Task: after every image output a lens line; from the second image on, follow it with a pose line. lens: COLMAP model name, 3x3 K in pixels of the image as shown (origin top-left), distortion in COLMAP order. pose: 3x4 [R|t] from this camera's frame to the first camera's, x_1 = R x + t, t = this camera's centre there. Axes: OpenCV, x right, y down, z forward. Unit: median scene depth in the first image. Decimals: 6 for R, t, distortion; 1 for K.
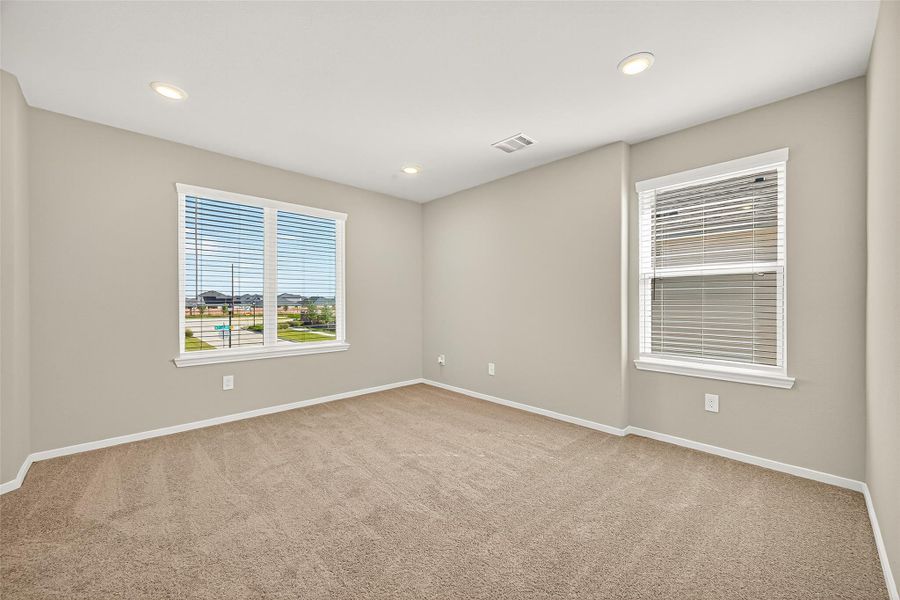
lens RADIAL K [[347.4, 0, 450.0], [0, 347.4, 300.0], [0, 0, 1]] dist [0.000779, 0.000174]
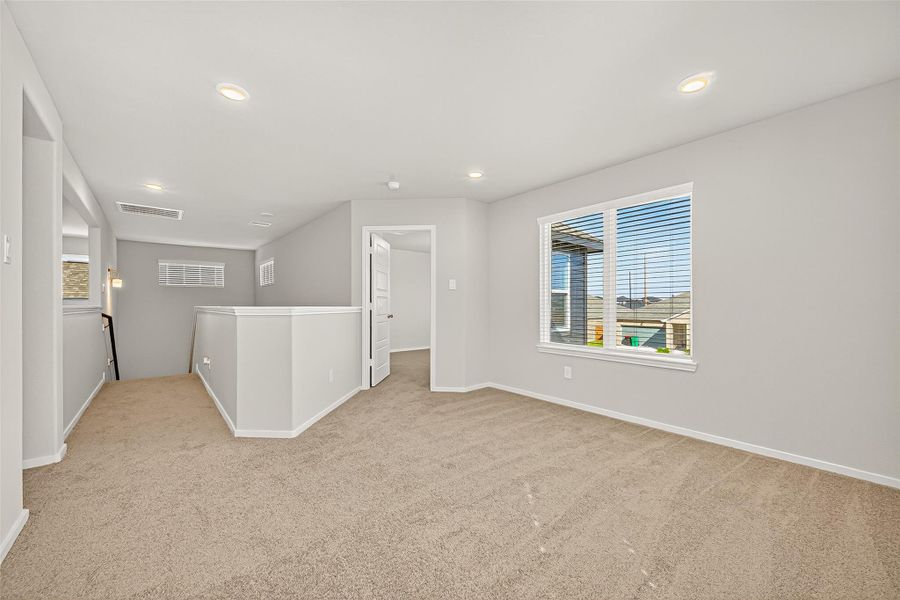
lens RADIAL K [[347.4, 0, 450.0], [0, 347.4, 300.0], [0, 0, 1]] dist [0.000779, 0.000174]
pose [[-0.055271, -0.005398, -0.998457, 0.632691], [0.009456, 0.999938, -0.005929, -0.006951], [0.998427, -0.009769, -0.055216, 0.739967]]
